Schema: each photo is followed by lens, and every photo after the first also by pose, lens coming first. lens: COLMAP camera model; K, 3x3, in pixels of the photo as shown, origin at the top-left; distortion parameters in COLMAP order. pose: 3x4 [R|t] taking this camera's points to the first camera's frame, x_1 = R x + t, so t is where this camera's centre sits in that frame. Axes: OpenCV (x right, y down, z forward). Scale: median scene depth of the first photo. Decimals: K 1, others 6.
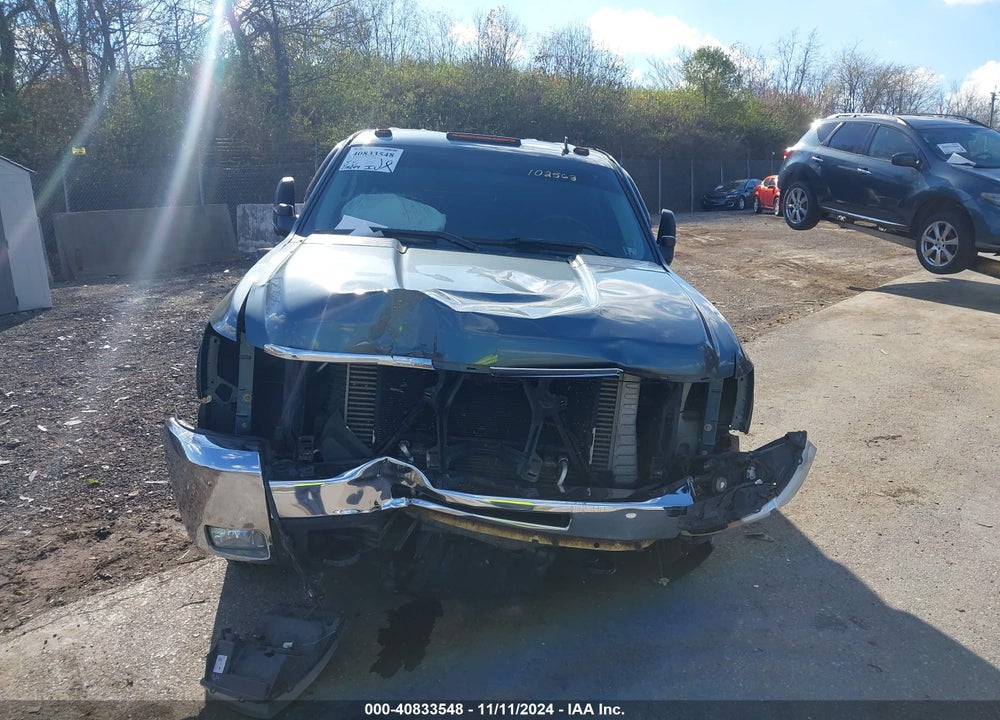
lens RADIAL K [[1074.4, 0, 472.4], [0, 1074.4, 346.4], [0, 0, 1]] dist [0.004187, 0.011250]
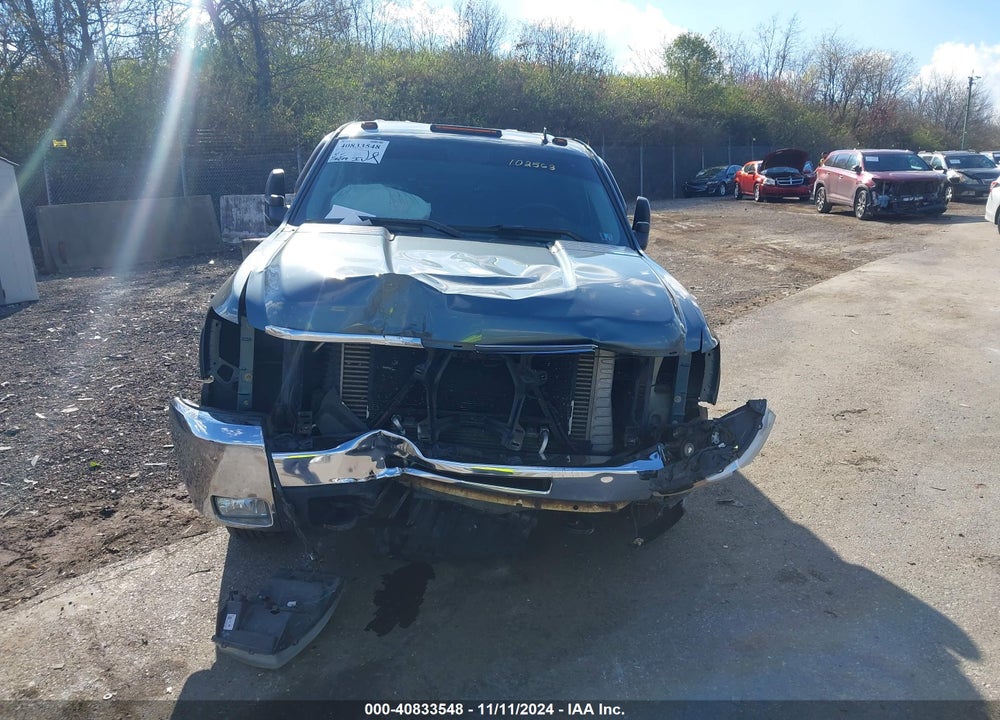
lens RADIAL K [[1139.3, 0, 500.0], [0, 1139.3, 360.0], [0, 0, 1]] dist [0.008838, 0.016309]
pose [[0.999185, -0.015087, 0.037426, -0.001354], [0.014537, 0.999783, 0.014938, 0.014309], [-0.037644, -0.014382, 0.999188, -0.116739]]
